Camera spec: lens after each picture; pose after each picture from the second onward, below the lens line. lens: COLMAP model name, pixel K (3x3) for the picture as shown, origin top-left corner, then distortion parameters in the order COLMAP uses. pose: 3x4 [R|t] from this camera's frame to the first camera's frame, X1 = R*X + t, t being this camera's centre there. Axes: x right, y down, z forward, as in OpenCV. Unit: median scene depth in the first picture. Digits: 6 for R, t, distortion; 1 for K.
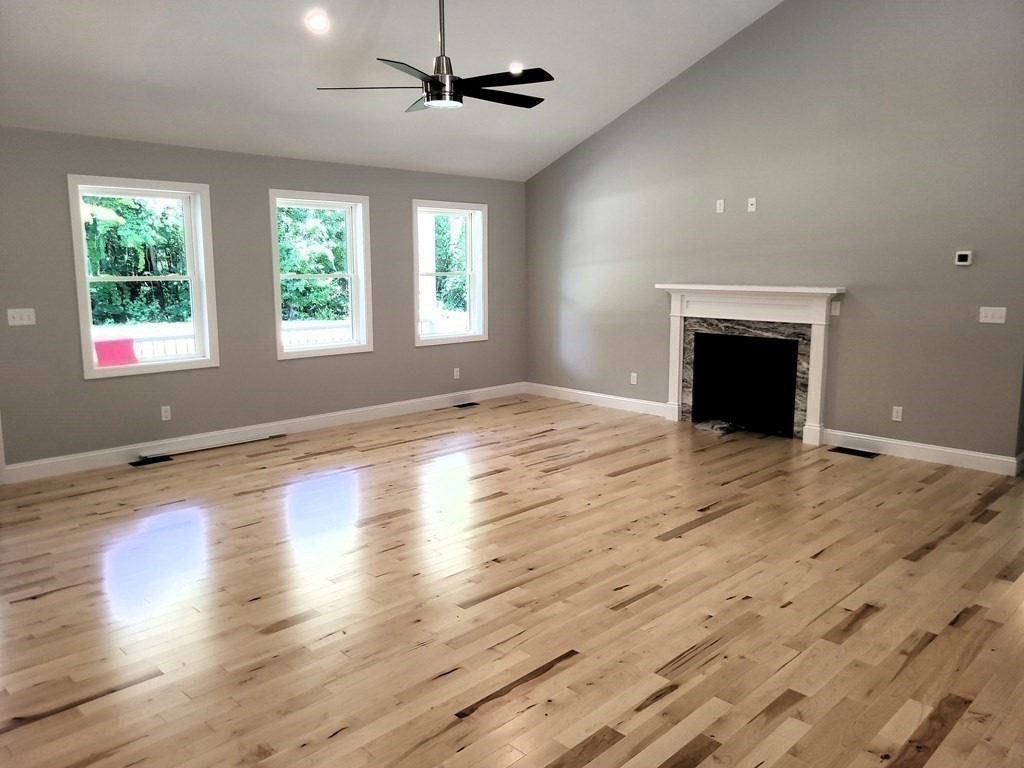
lens RADIAL K [[778.0, 0, 520.9], [0, 778.0, 383.2], [0, 0, 1]] dist [0.044315, -0.023253]
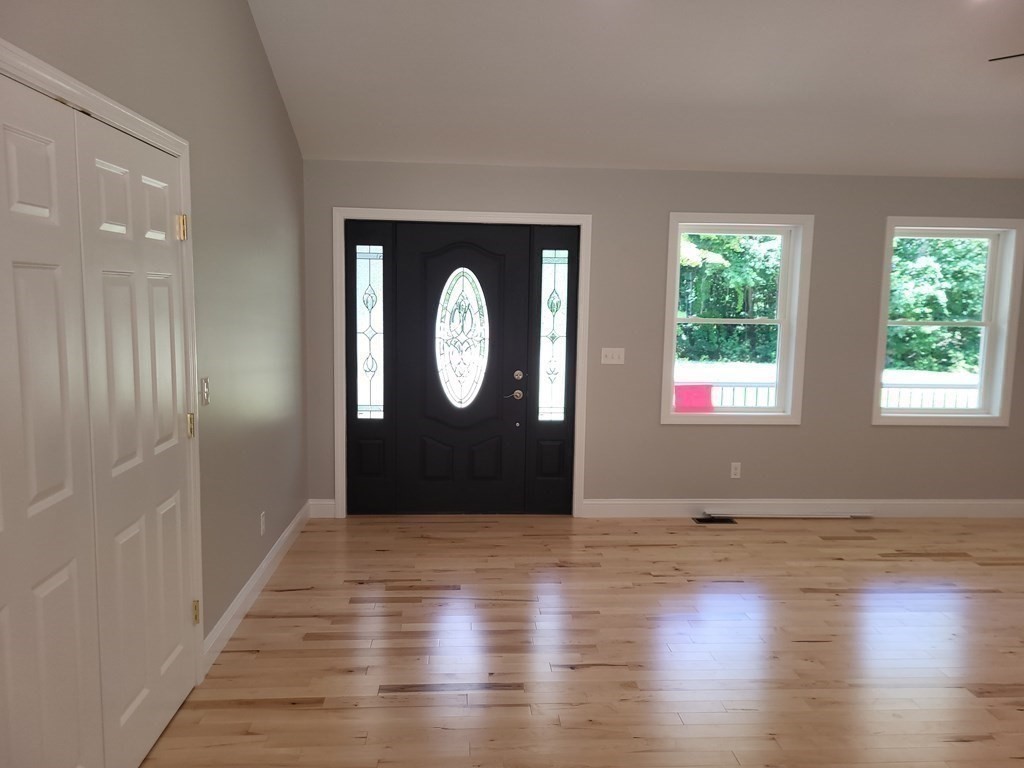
lens RADIAL K [[778.0, 0, 520.9], [0, 778.0, 383.2], [0, 0, 1]] dist [0.044315, -0.023253]
pose [[0.751784, 0.086434, -0.653720, -0.022930], [-0.120426, 0.992696, -0.007238, -0.009134], [0.648320, 0.084167, 0.756702, 0.057803]]
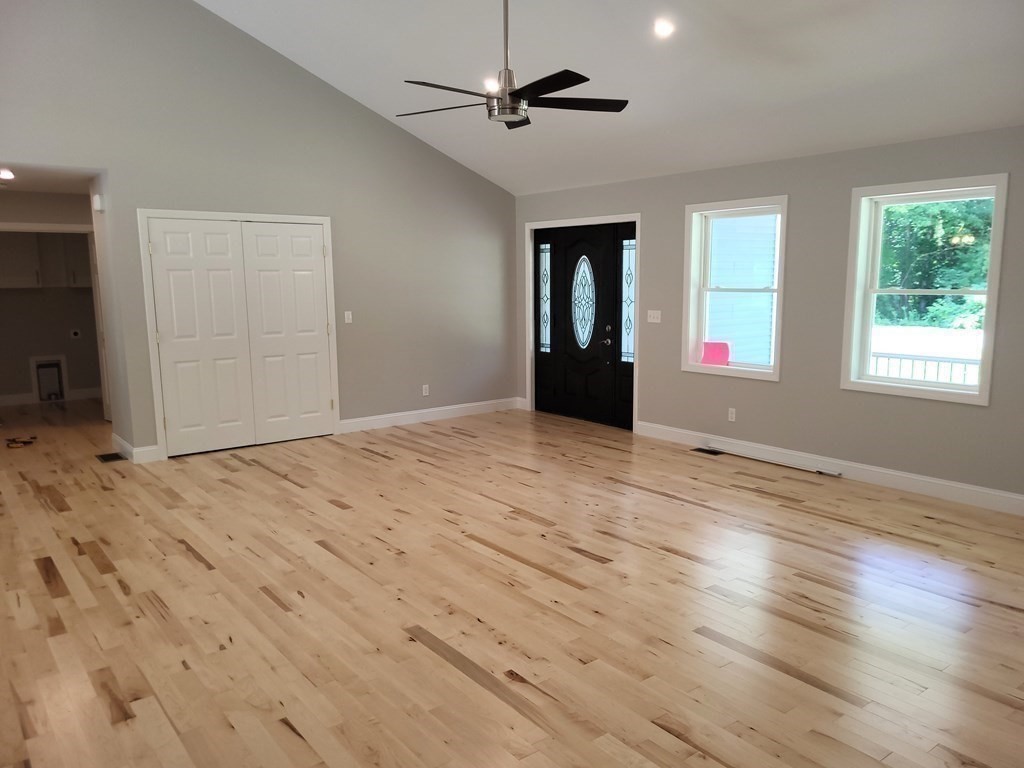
lens RADIAL K [[764.1, 0, 487.3], [0, 764.1, 386.7], [0, 0, 1]] dist [0.037068, -0.005271]
pose [[-0.148073, 0.145516, -0.978212, 0.238834], [-0.145905, 0.975078, 0.167135, -0.048145], [0.978154, 0.167474, -0.123151, 0.302053]]
